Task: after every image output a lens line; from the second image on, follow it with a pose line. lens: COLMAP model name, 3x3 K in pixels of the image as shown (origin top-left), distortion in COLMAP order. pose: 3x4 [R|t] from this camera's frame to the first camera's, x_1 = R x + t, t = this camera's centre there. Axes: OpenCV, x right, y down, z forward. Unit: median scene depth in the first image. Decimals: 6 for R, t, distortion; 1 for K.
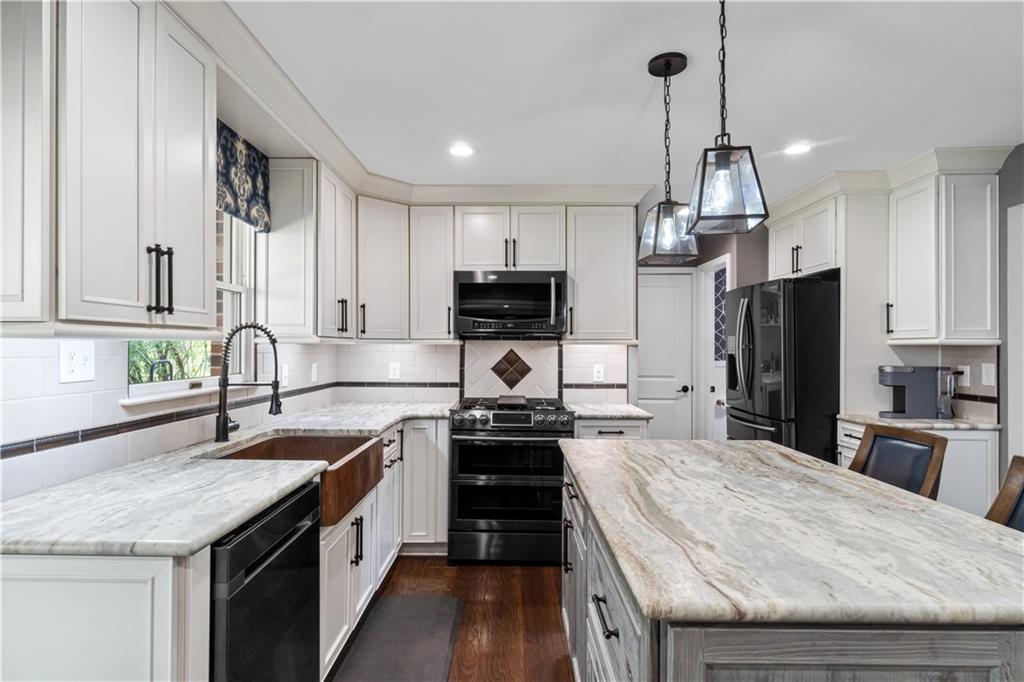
lens RADIAL K [[540.4, 0, 503.7], [0, 540.4, 345.1], [0, 0, 1]] dist [0.018386, -0.001903]
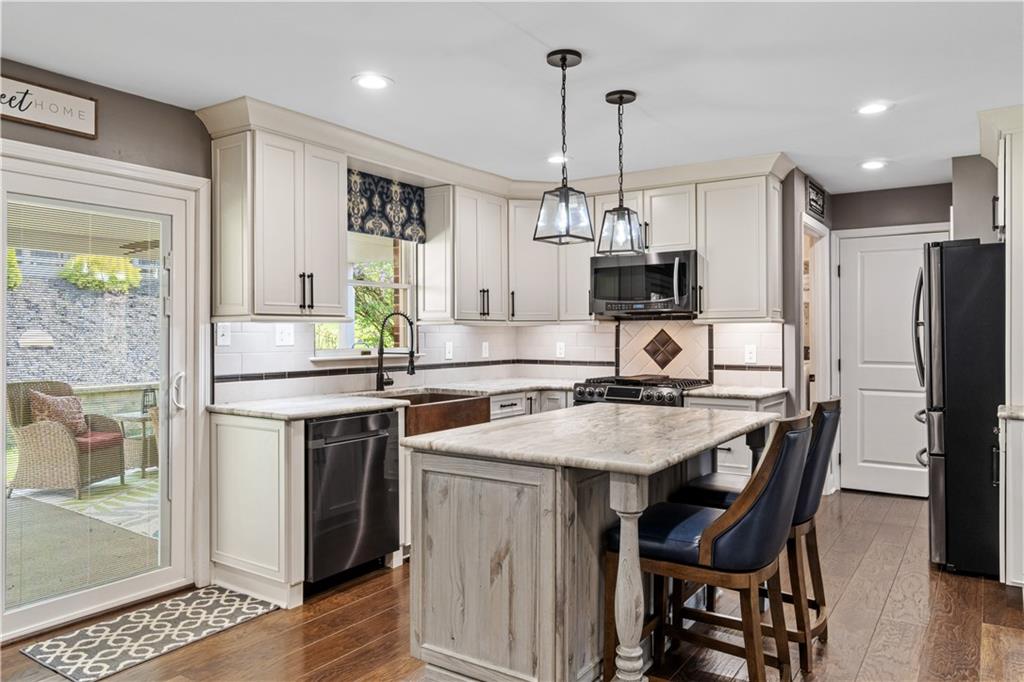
lens RADIAL K [[719.9, 0, 512.0], [0, 719.9, 339.2], [0, 0, 1]] dist [-0.004681, -0.005257]
pose [[0.838925, -0.000822, -0.544247, 0.691942], [0.007540, 0.999920, 0.010111, 0.014209], [0.544196, -0.012586, 0.838864, -0.369629]]
